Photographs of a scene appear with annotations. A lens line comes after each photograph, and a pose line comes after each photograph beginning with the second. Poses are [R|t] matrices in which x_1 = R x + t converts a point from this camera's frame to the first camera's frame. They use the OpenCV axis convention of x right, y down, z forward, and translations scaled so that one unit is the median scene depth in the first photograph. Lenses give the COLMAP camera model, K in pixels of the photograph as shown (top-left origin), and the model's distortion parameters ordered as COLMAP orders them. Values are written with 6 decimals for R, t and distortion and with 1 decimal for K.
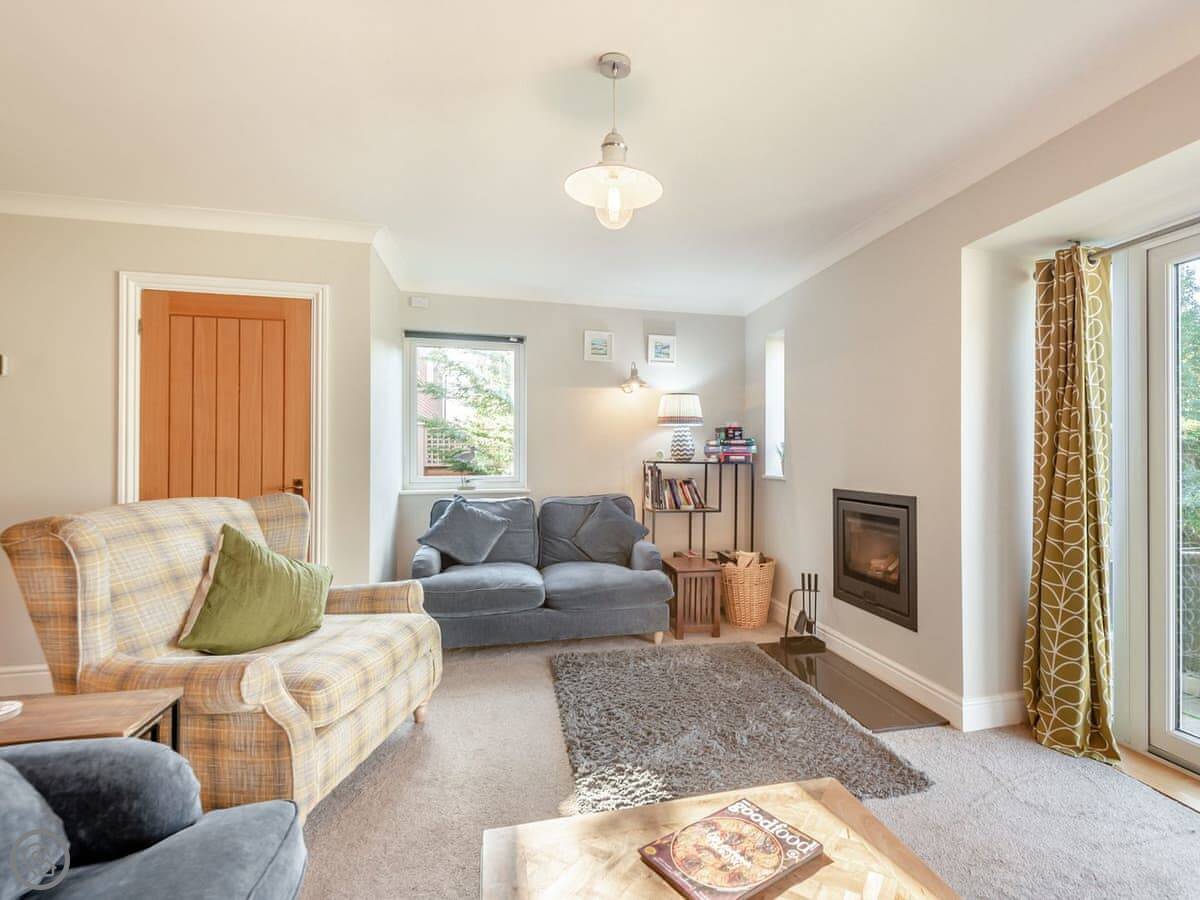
lens RADIAL K [[660.6, 0, 600.8], [0, 660.6, 450.6], [0, 0, 1]] dist [0.012114, 0.000094]
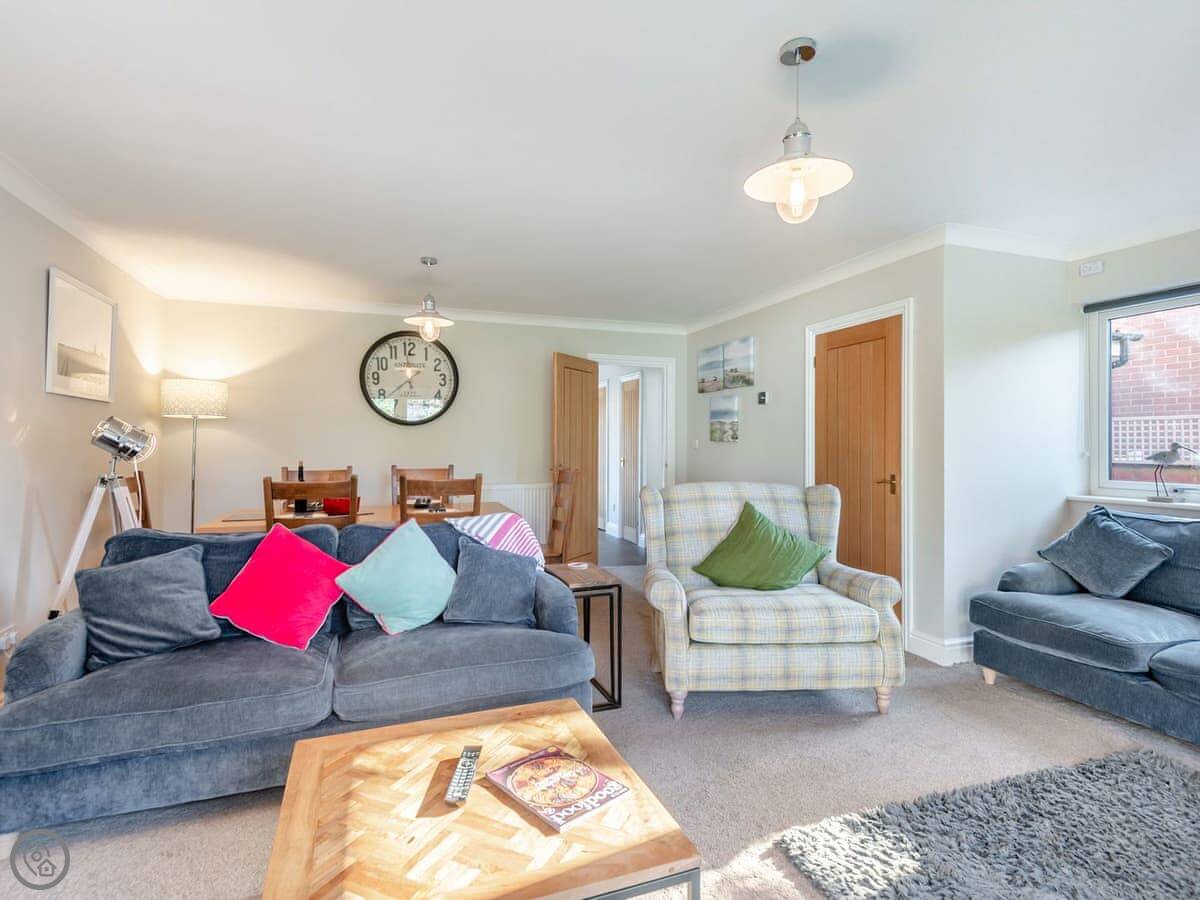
lens RADIAL K [[613.3, 0, 601.0], [0, 613.3, 447.2], [0, 0, 1]] dist [0.021005, 0.000375]
pose [[0.090286, 0.003092, -0.995911, 0.578142], [0.007731, 0.999963, 0.003805, -0.012841], [0.995886, -0.008043, 0.090259, 0.421358]]
